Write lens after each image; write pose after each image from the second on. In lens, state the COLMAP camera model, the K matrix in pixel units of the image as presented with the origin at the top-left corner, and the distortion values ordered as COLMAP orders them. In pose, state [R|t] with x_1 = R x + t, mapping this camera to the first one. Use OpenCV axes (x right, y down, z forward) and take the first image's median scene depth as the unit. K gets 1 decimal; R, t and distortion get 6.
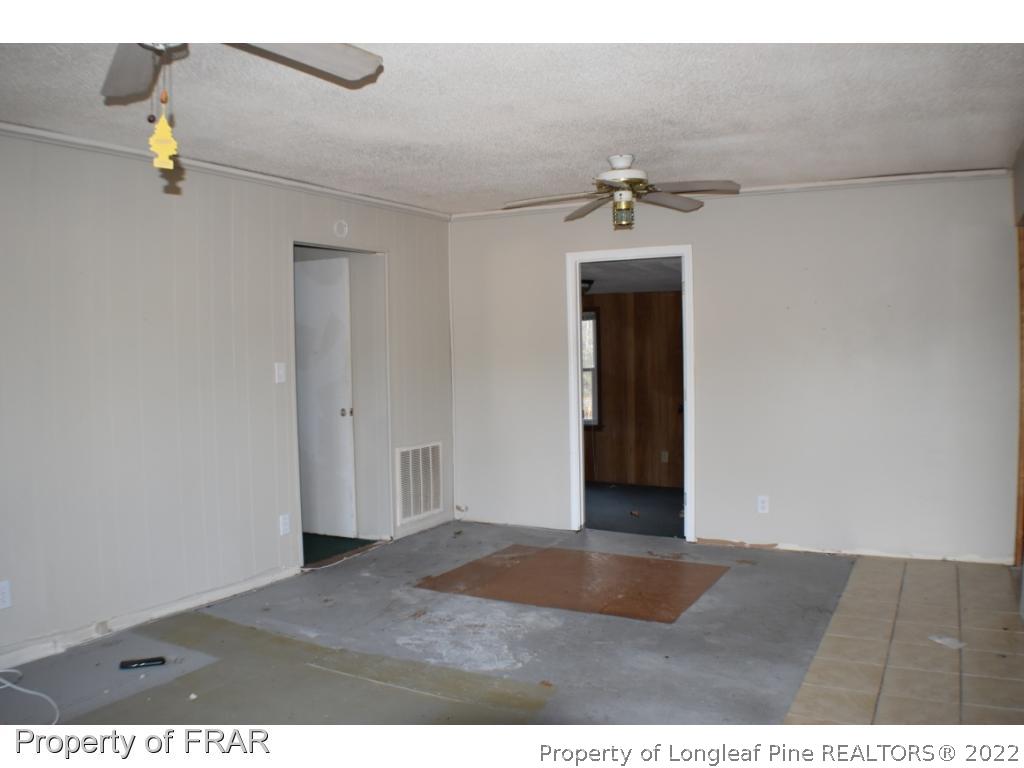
lens RADIAL K [[887.9, 0, 511.7], [0, 887.9, 383.0], [0, 0, 1]] dist [-0.123770, 0.002736]
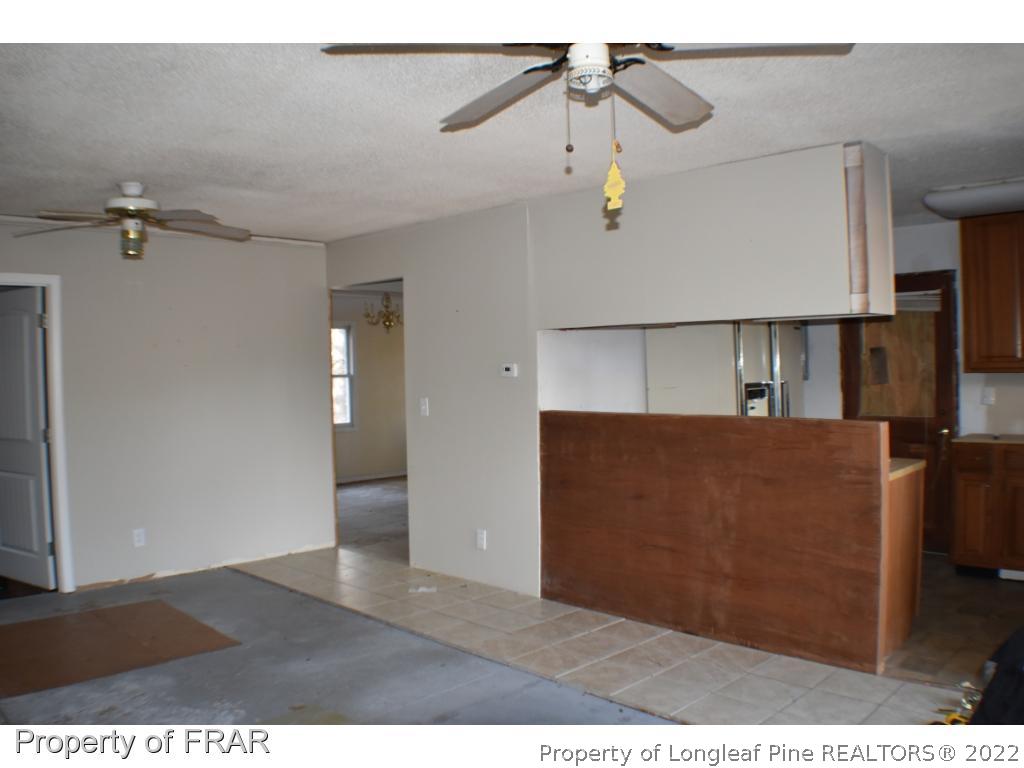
lens RADIAL K [[887.9, 0, 511.5], [0, 887.9, 380.1], [0, 0, 1]] dist [-0.123770, 0.002736]
pose [[0.297475, -0.012610, 0.954646, -0.649821], [0.064725, 0.997879, -0.006988, -0.010234], [-0.952533, 0.063868, 0.297660, 0.339327]]
